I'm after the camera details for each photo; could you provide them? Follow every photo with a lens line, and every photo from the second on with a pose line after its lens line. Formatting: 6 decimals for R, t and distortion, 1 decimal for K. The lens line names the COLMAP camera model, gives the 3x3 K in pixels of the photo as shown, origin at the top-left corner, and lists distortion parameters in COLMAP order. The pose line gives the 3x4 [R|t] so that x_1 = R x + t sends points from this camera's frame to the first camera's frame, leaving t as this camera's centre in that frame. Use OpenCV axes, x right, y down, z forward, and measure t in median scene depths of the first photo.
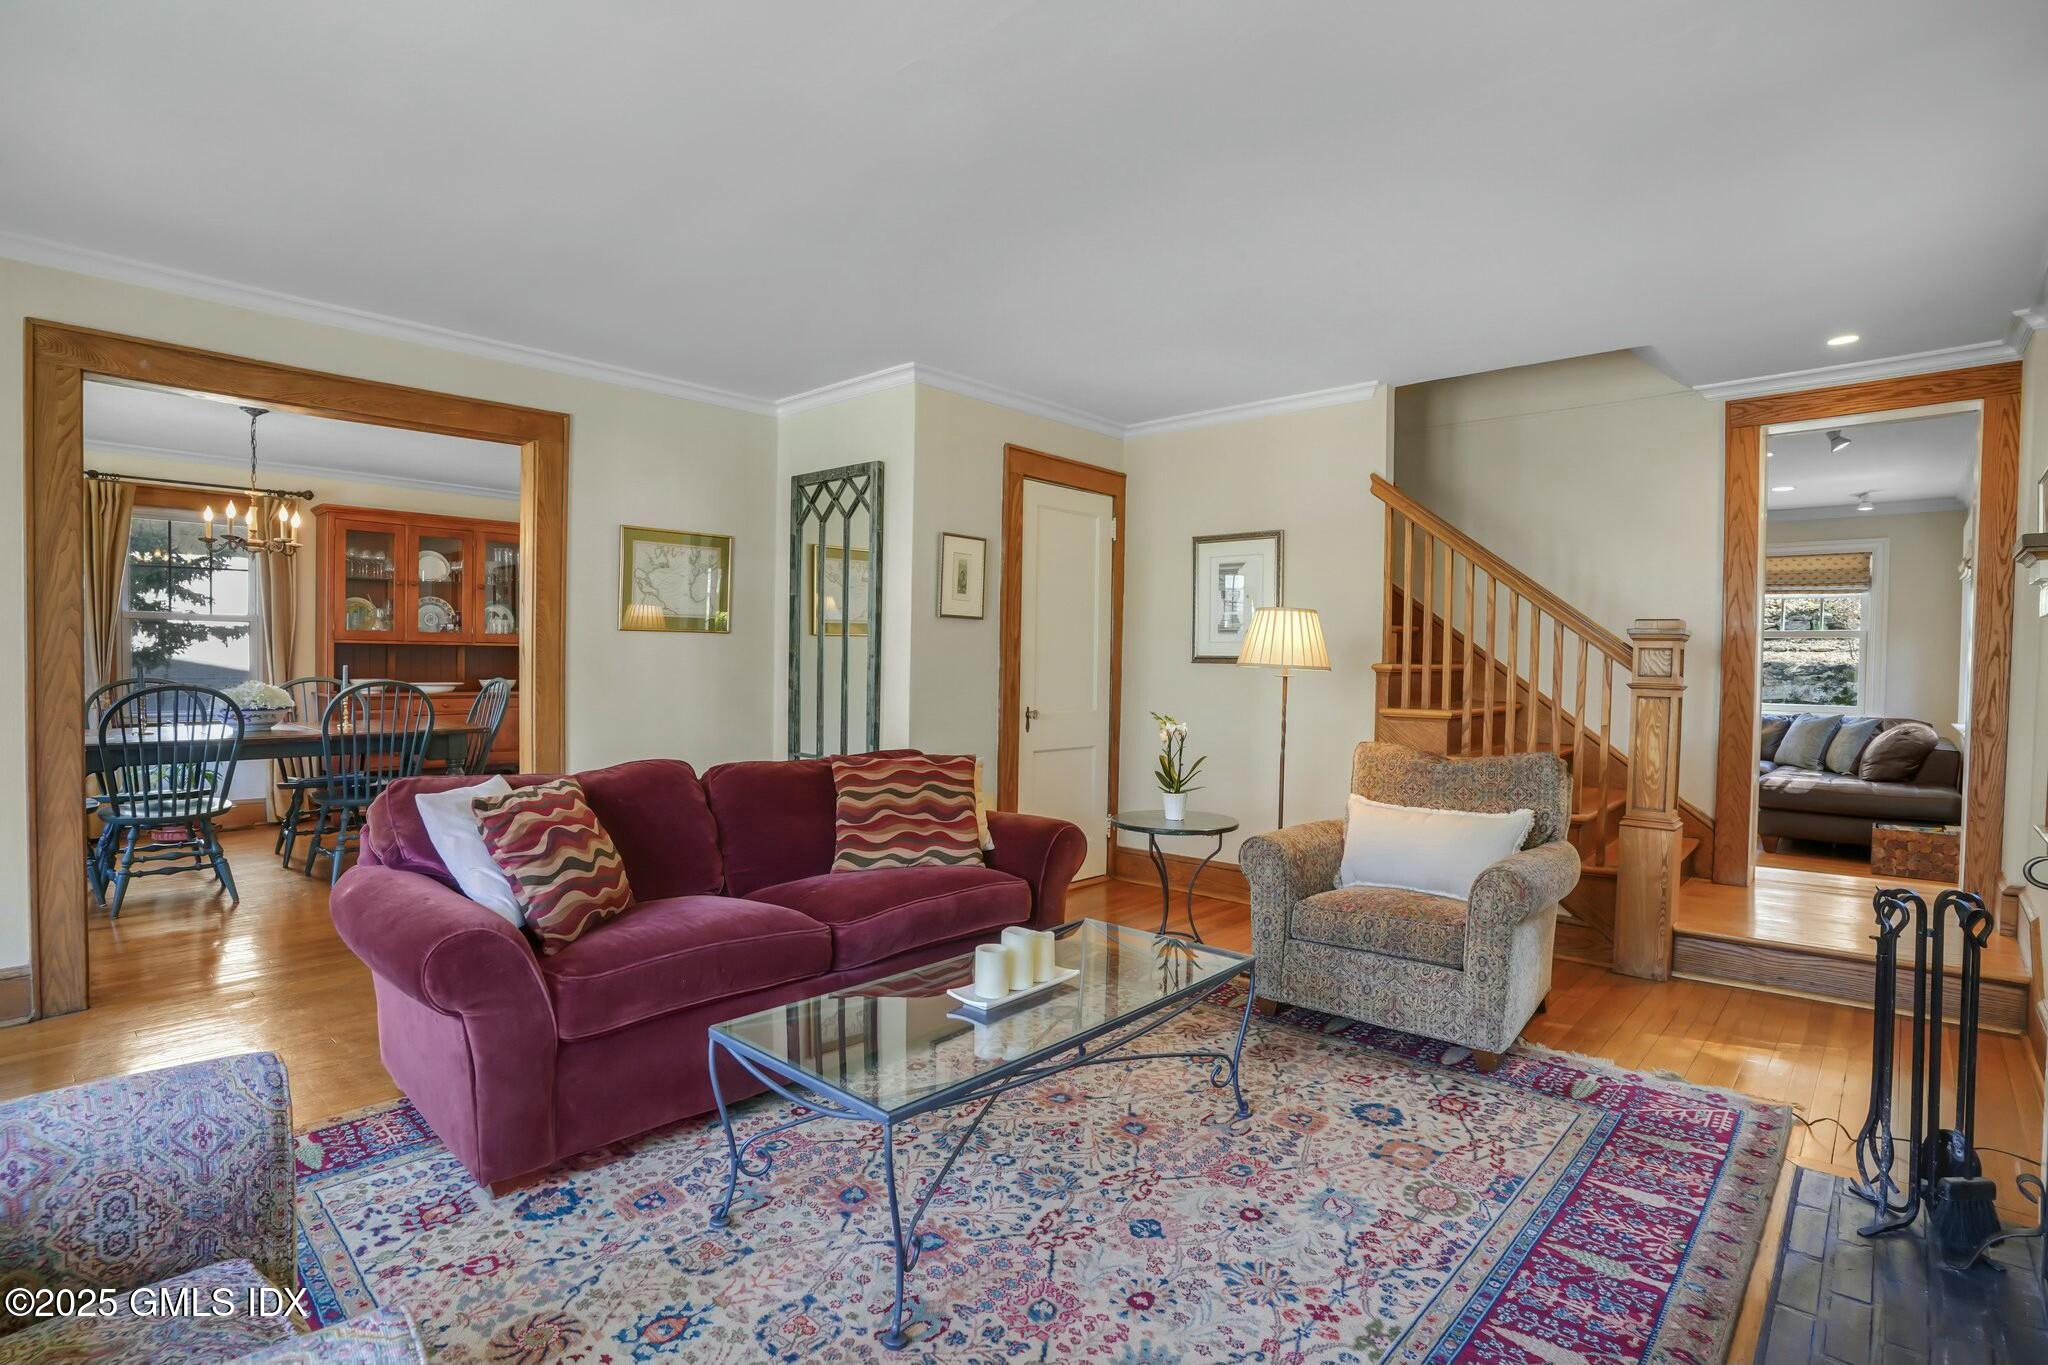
lens RADIAL K [[1003.7, 0, 1010.6], [0, 1003.7, 676.7], [0, 0, 1]] dist [-0.041752, 0.010946]
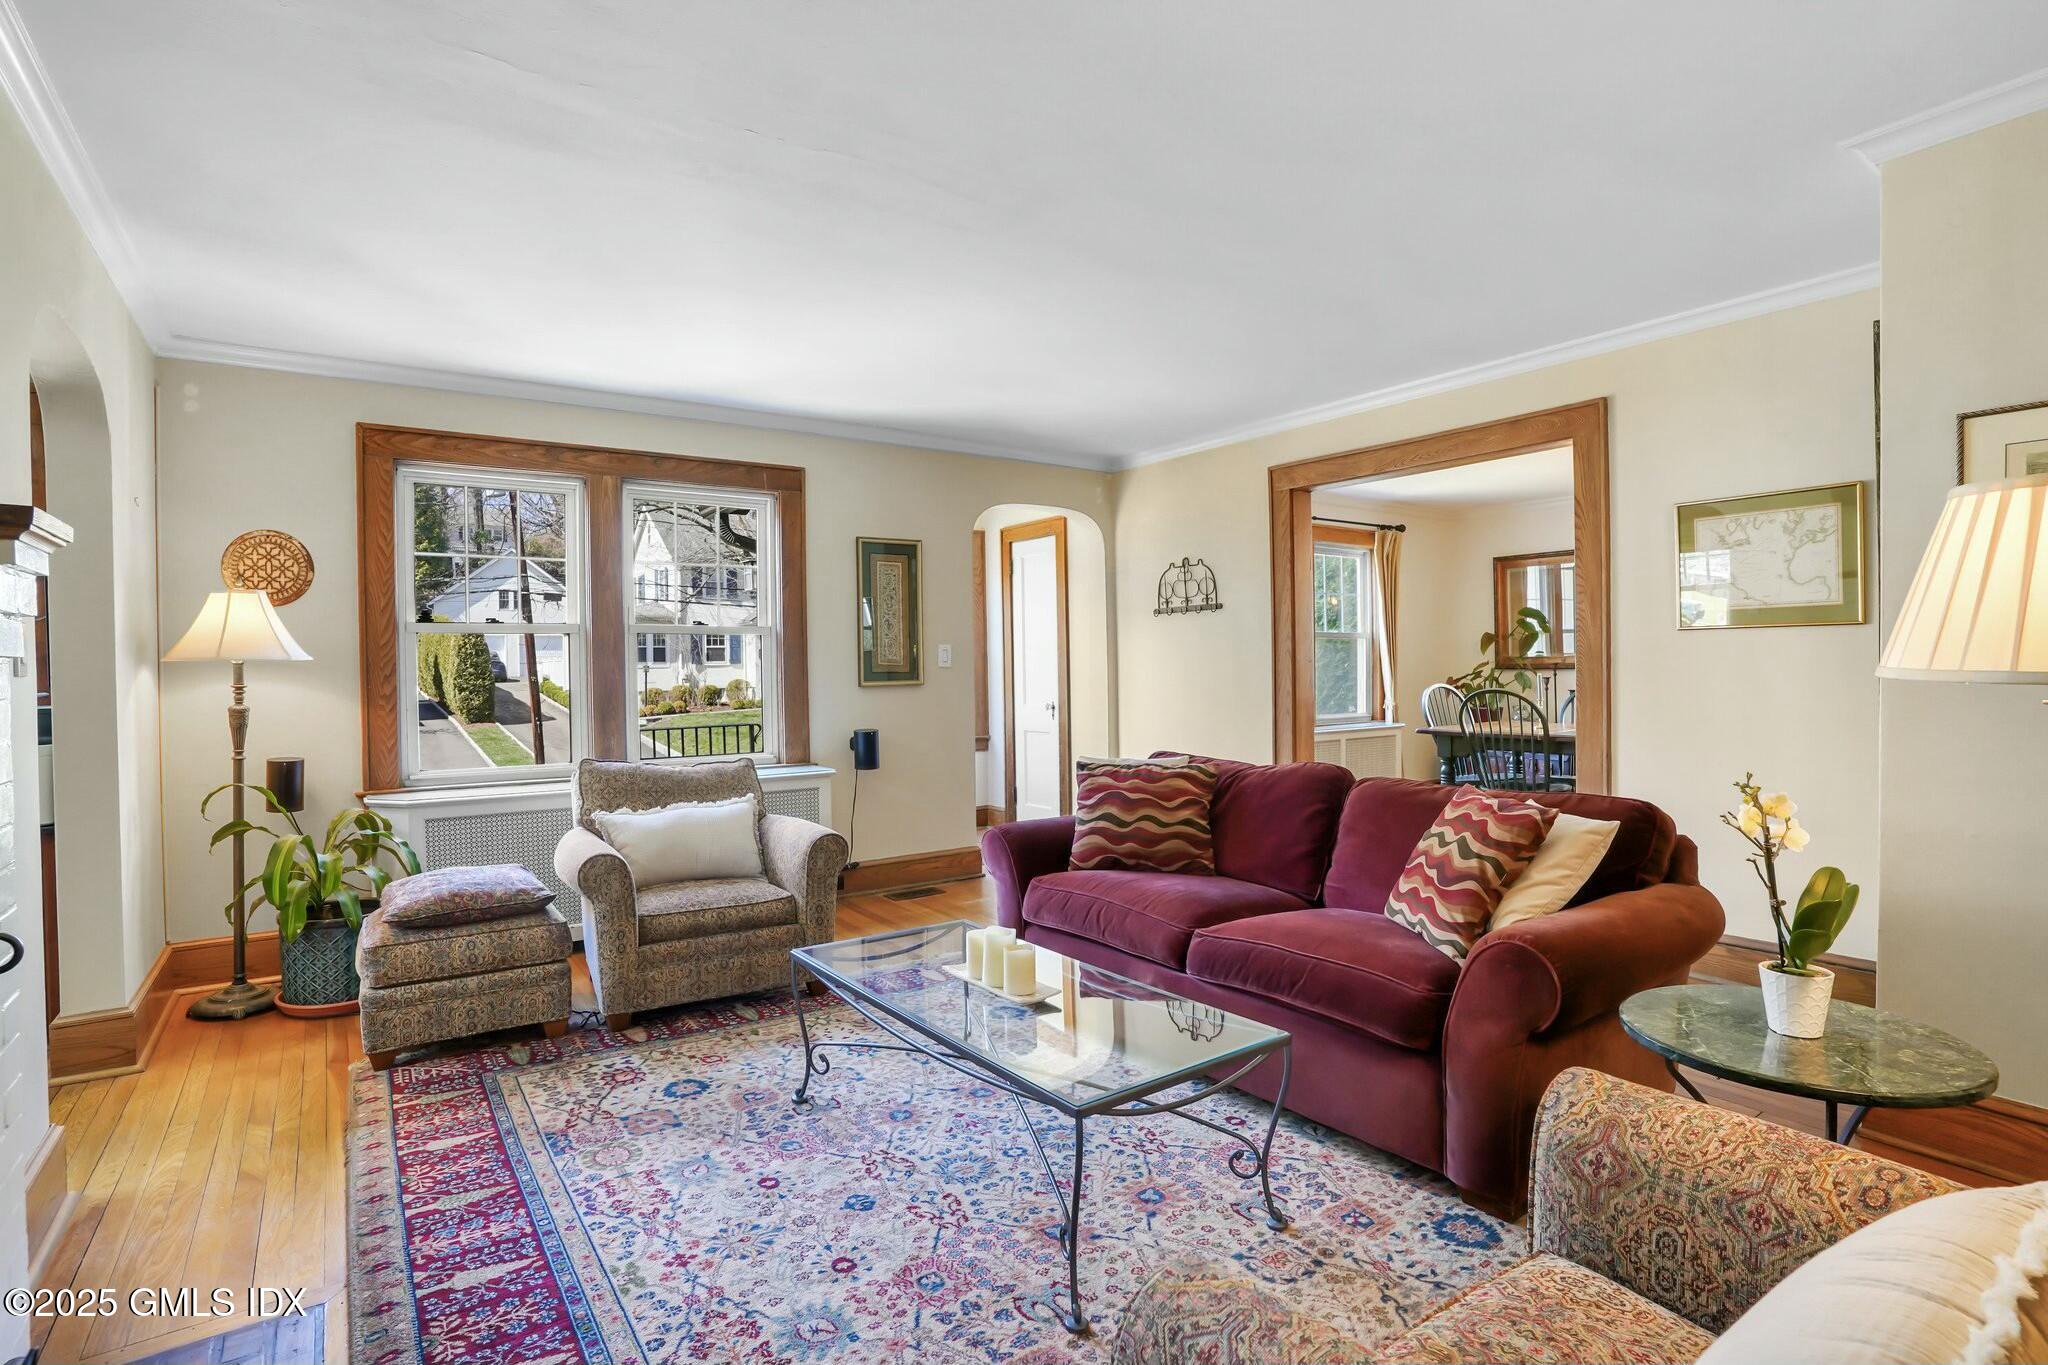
lens RADIAL K [[1003.7, 0, 1015.7], [0, 1003.7, 684.2], [0, 0, 1]] dist [-0.041752, 0.010946]
pose [[-0.208530, 0.003855, -0.978008, 1.124031], [-0.005895, 0.999969, 0.005198, -0.006989], [0.977998, 0.006849, -0.208501, 1.359931]]
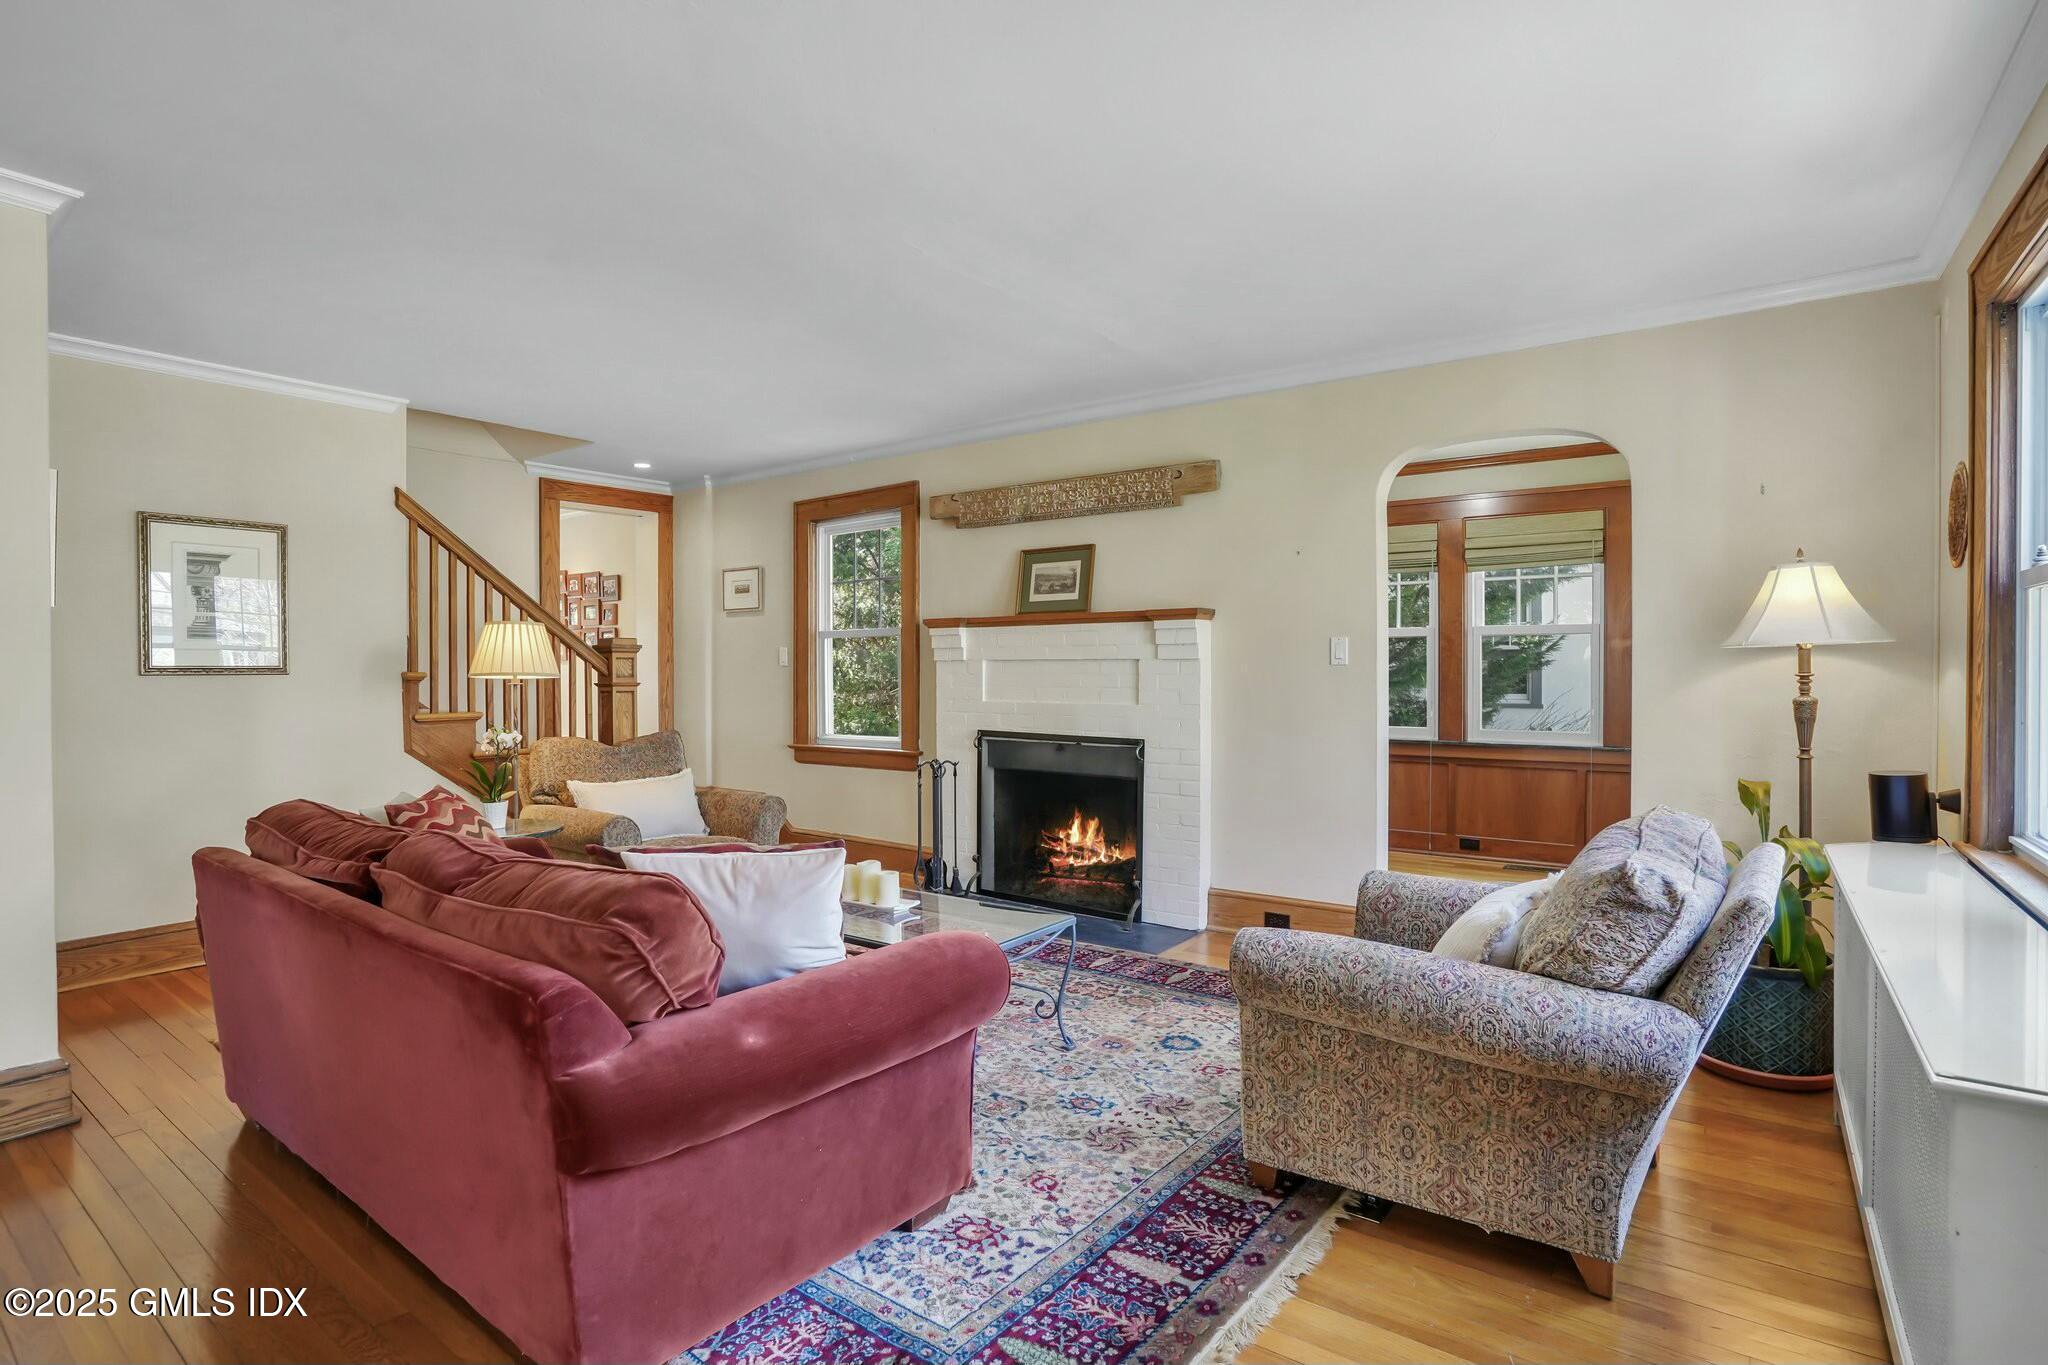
lens RADIAL K [[1003.7, 0, 1021.1], [0, 1003.7, 677.5], [0, 0, 1]] dist [-0.041752, 0.010946]
pose [[-0.109777, -0.023321, 0.993683, -1.560187], [0.021097, 0.999445, 0.025787, -0.045110], [-0.993732, 0.023795, -0.109224, 1.034796]]
